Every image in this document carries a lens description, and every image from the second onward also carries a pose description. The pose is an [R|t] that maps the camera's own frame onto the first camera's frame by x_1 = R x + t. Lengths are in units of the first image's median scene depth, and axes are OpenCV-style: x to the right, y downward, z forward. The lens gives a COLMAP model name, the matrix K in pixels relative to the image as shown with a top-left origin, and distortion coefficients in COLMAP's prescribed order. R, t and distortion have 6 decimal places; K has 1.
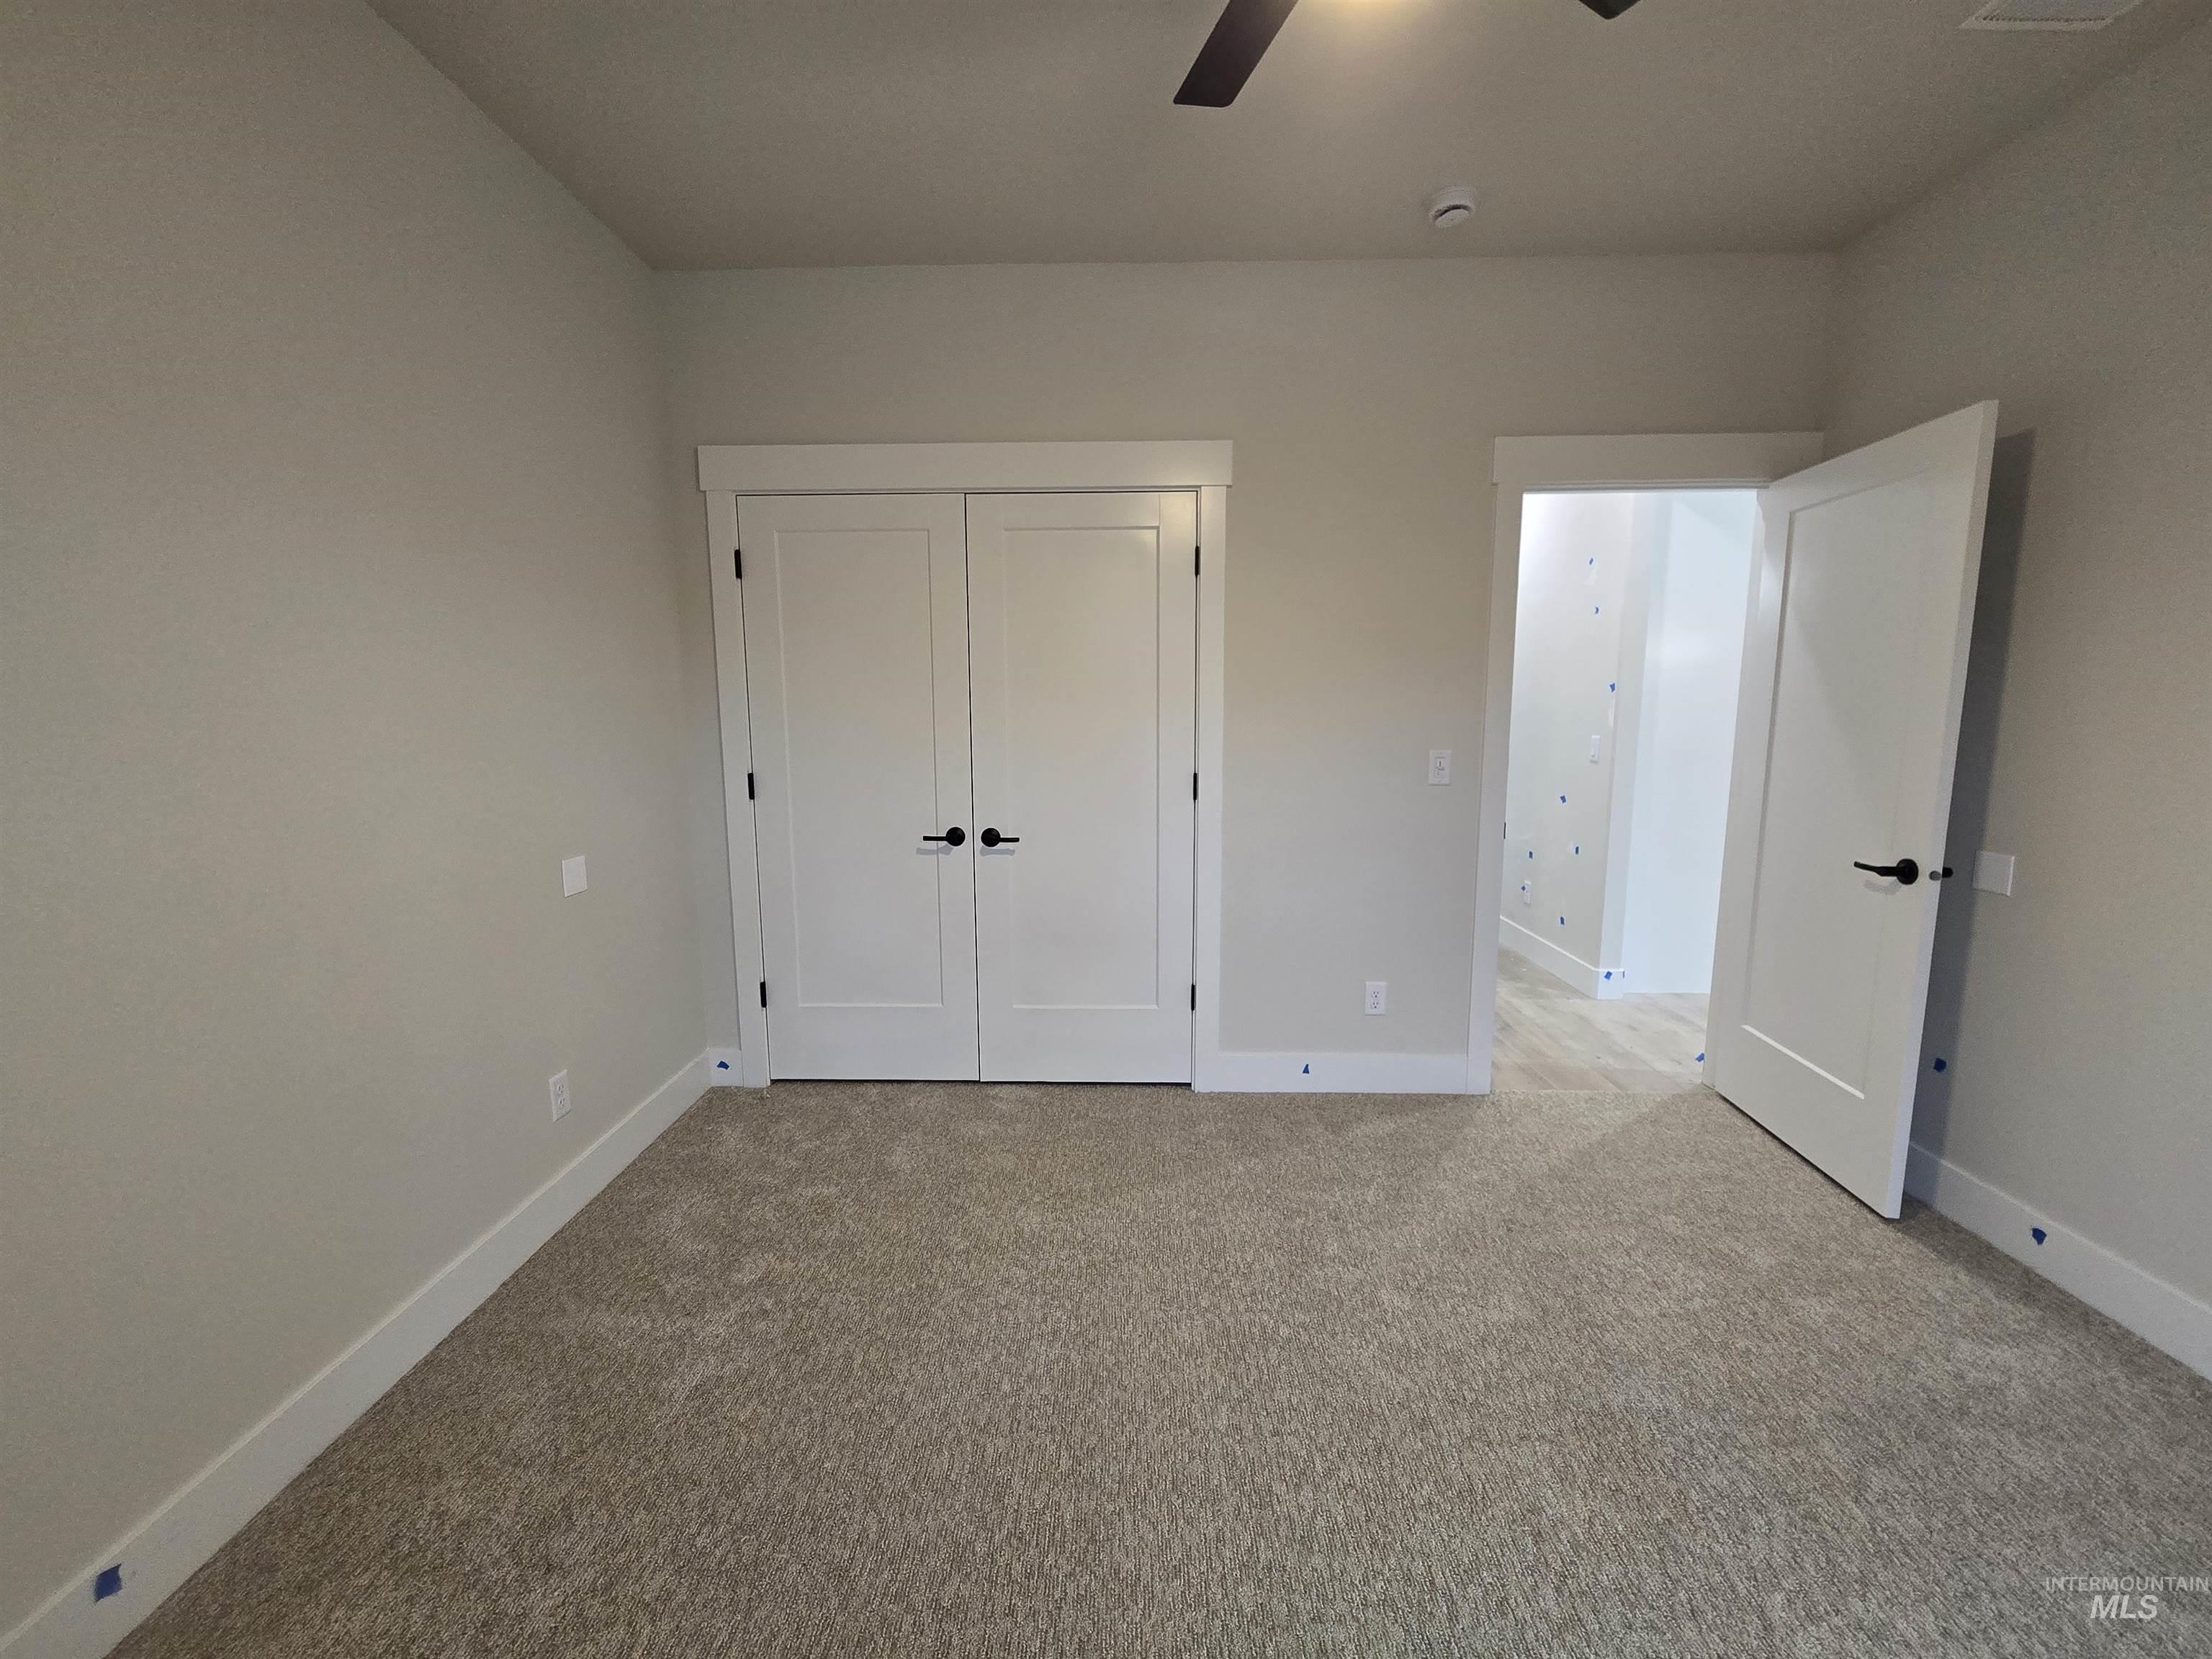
lens RADIAL K [[904.3, 0, 1106.0], [0, 904.3, 829.5], [0, 0, 1]] dist [-0.002332, 0.000035]
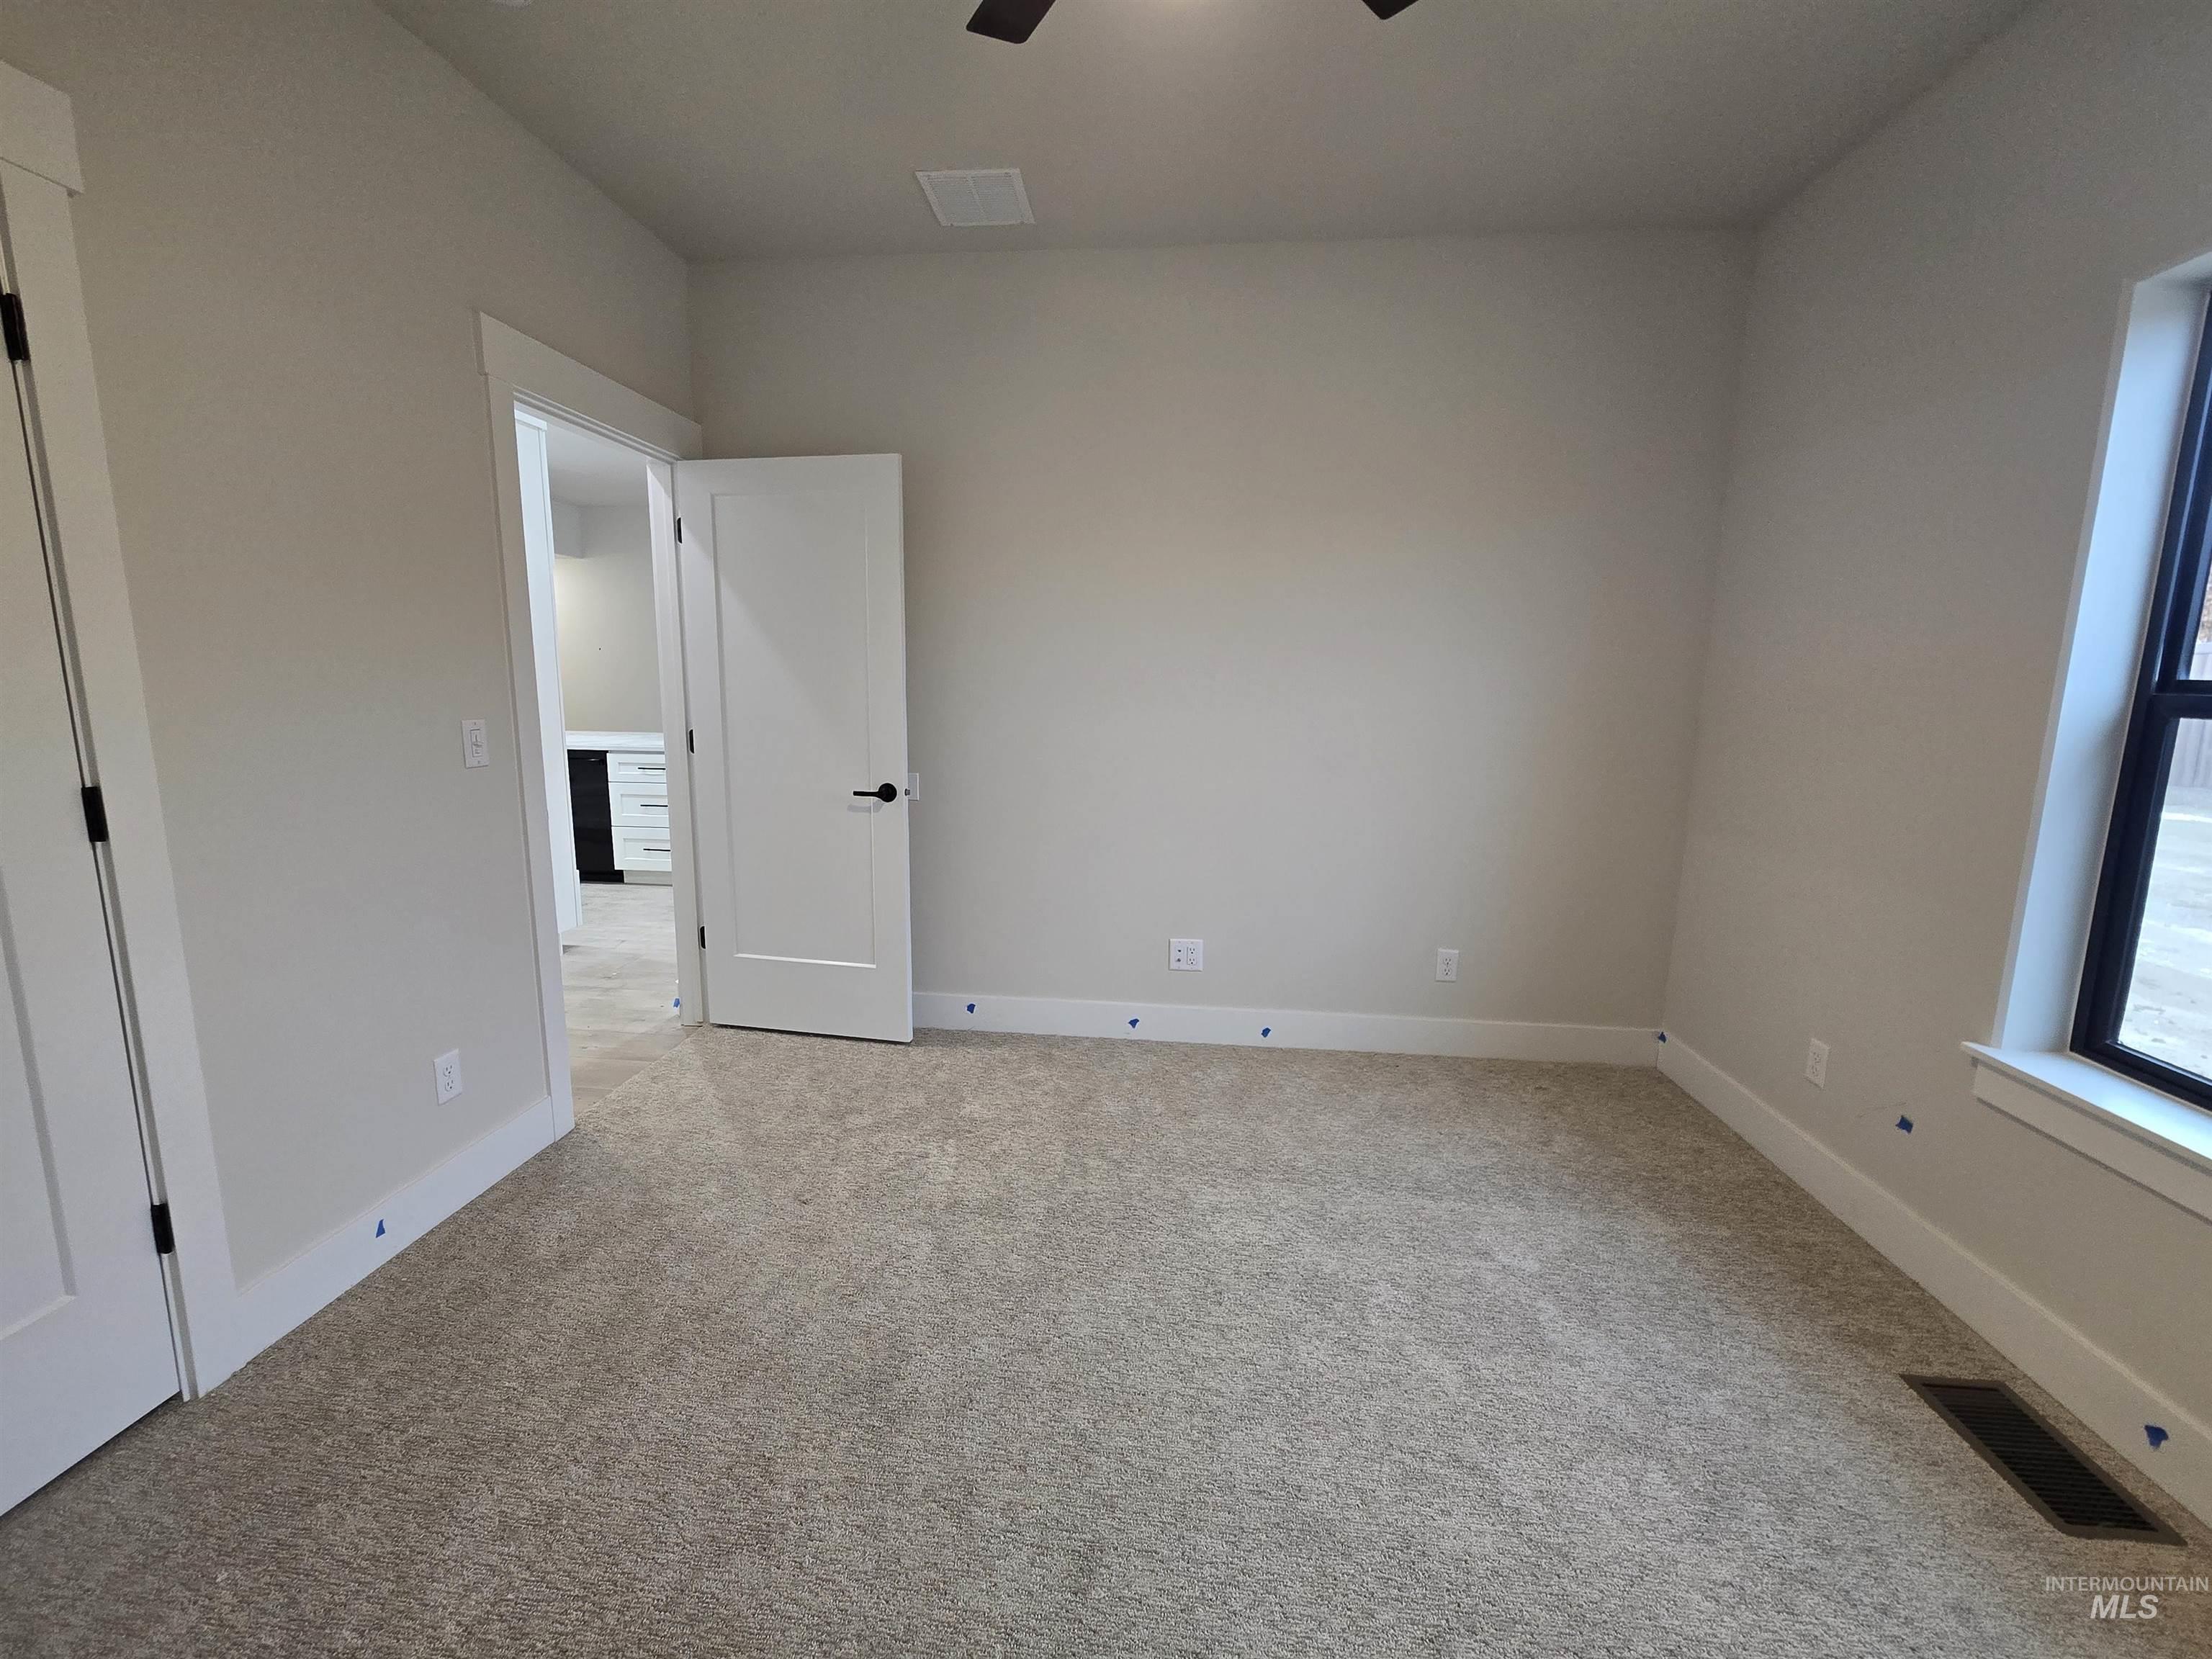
lens RADIAL K [[905.8, 0, 1079.5], [0, 905.8, 825.8], [0, 0, 1]] dist [0.002569, 0.000395]
pose [[0.094227, -0.152348, 0.983825, -0.333820], [0.121113, 0.982636, 0.140565, -0.046623], [-0.988156, 0.105909, 0.111042, 0.430194]]
